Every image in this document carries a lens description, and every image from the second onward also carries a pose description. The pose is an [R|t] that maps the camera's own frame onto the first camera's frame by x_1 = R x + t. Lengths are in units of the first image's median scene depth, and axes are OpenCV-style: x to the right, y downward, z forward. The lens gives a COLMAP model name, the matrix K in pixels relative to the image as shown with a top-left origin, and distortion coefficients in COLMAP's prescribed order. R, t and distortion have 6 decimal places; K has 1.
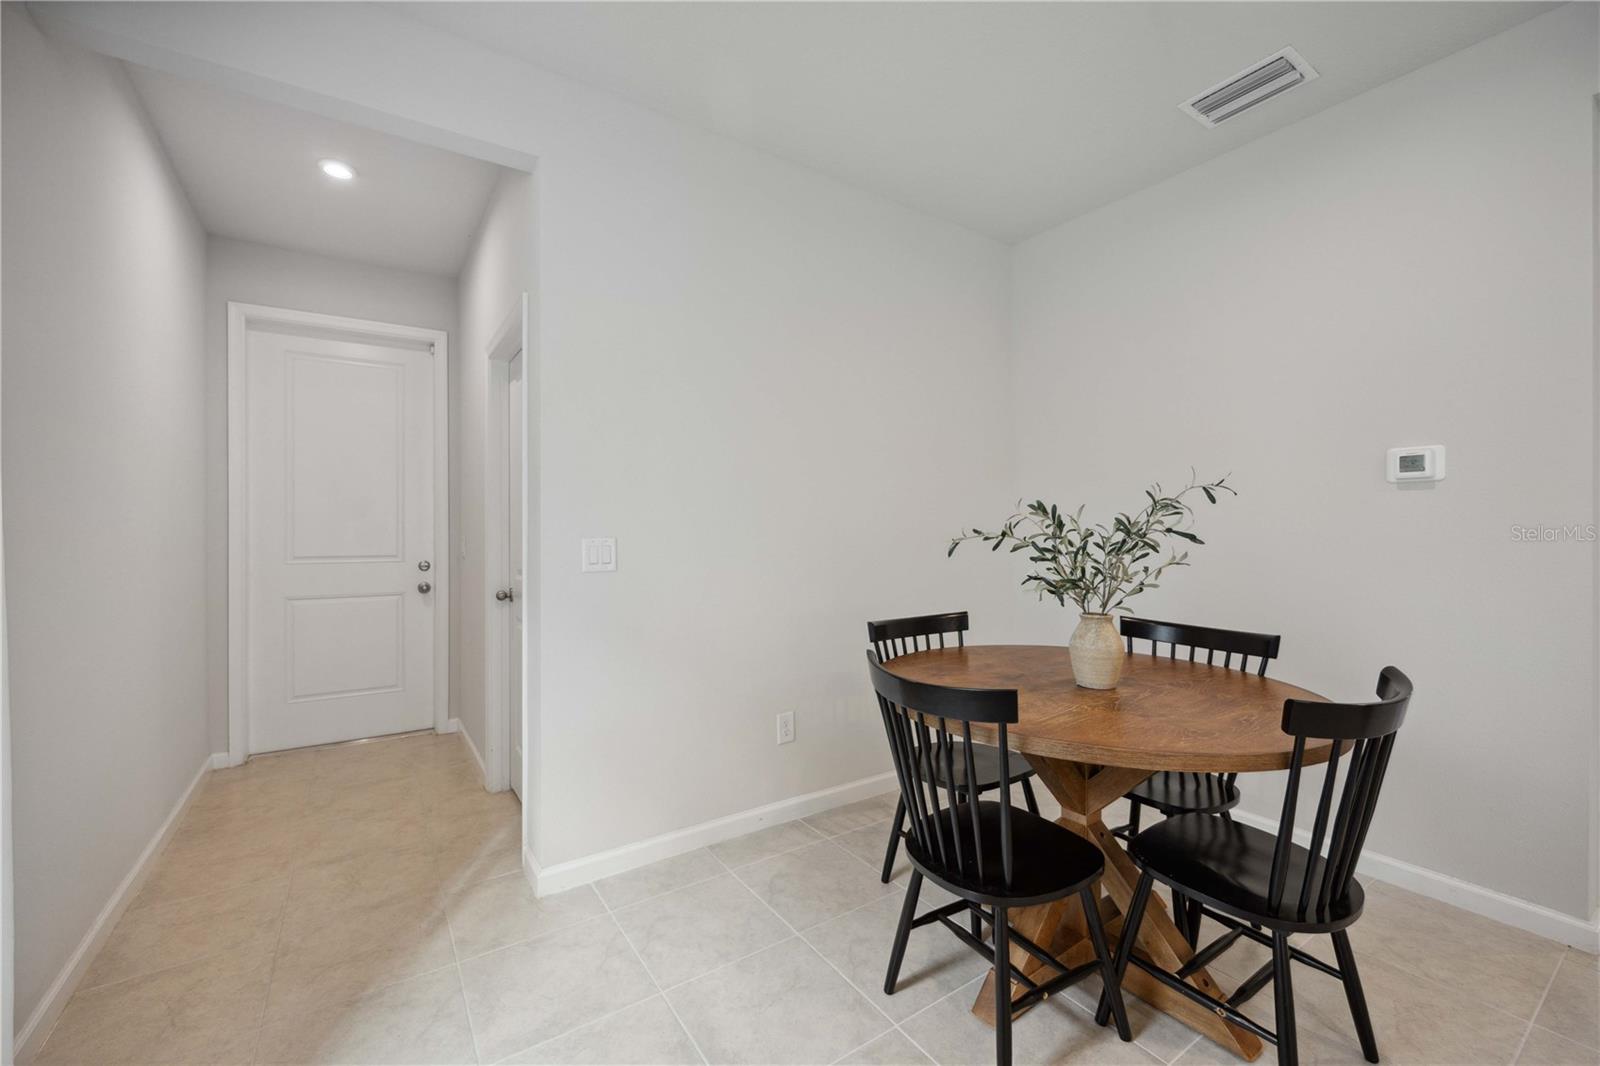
lens RADIAL K [[637.1, 0, 797.8], [0, 637.1, 535.2], [0, 0, 1]] dist [-0.002221, -0.000190]
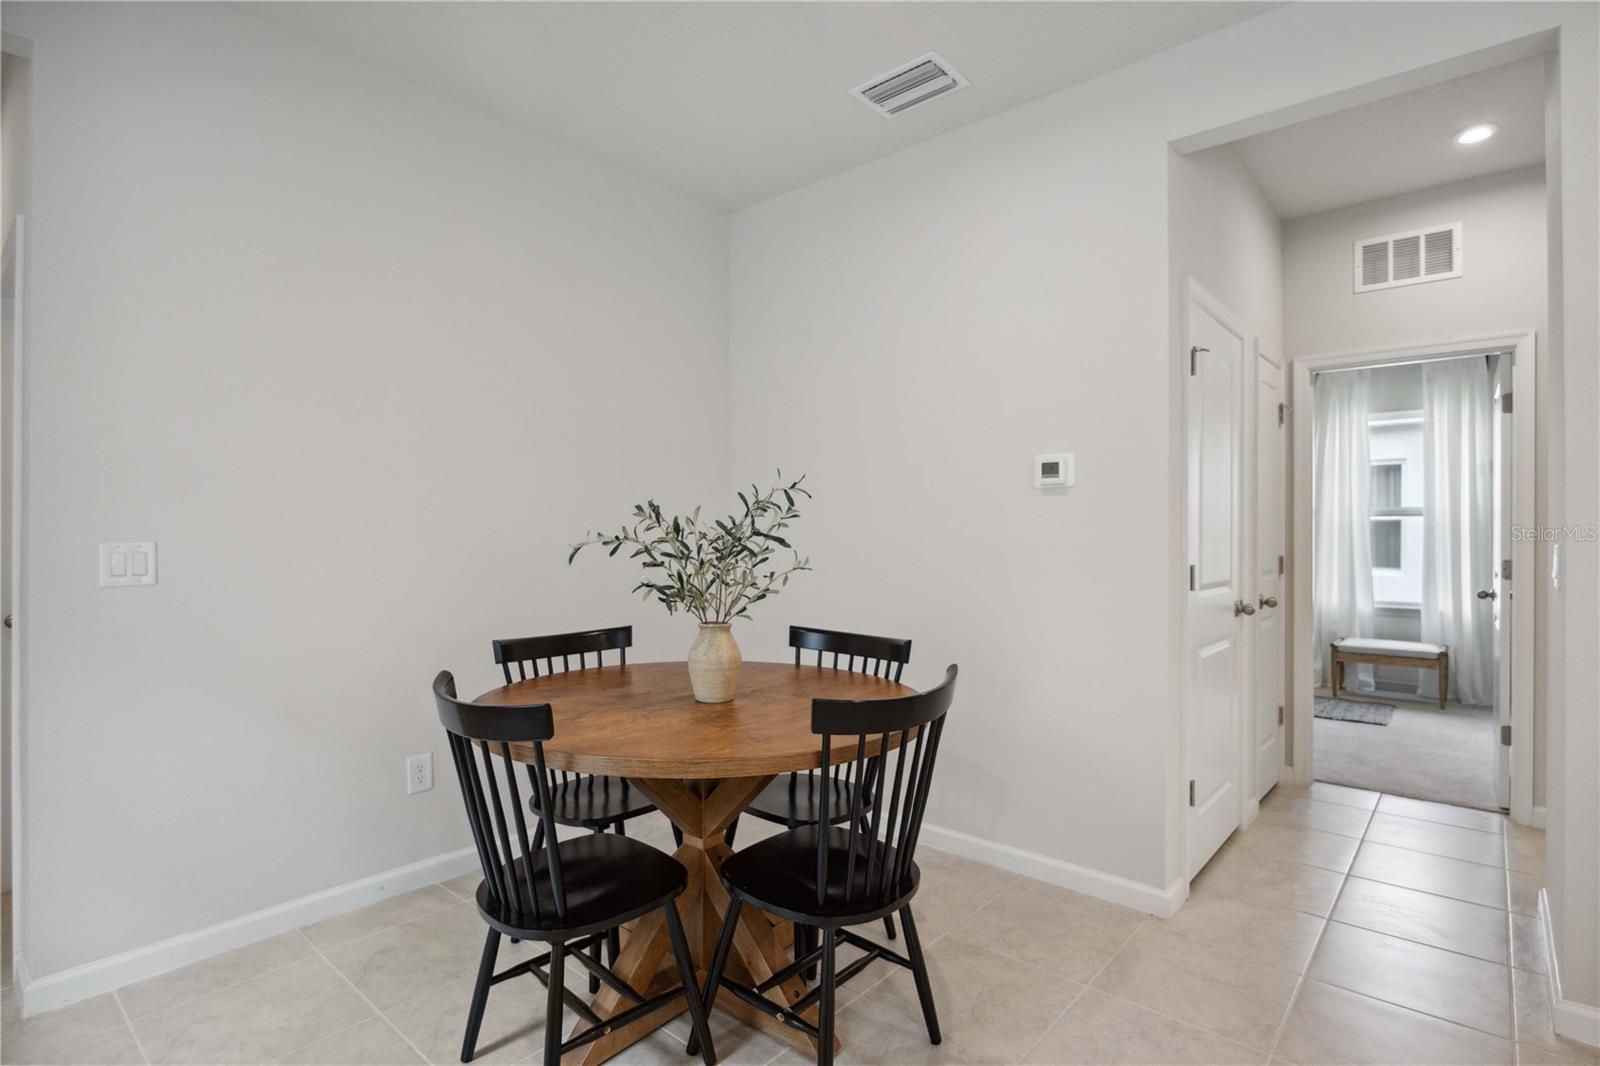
lens RADIAL K [[787.3, 0, 818.5], [0, 787.3, 535.3], [0, 0, 1]] dist [-0.013397, -0.000137]
pose [[0.964718, 0.002202, 0.263277, 0.308330], [-0.001077, 0.999990, -0.004417, -0.000650], [-0.263284, 0.003978, 0.964710, -0.158549]]
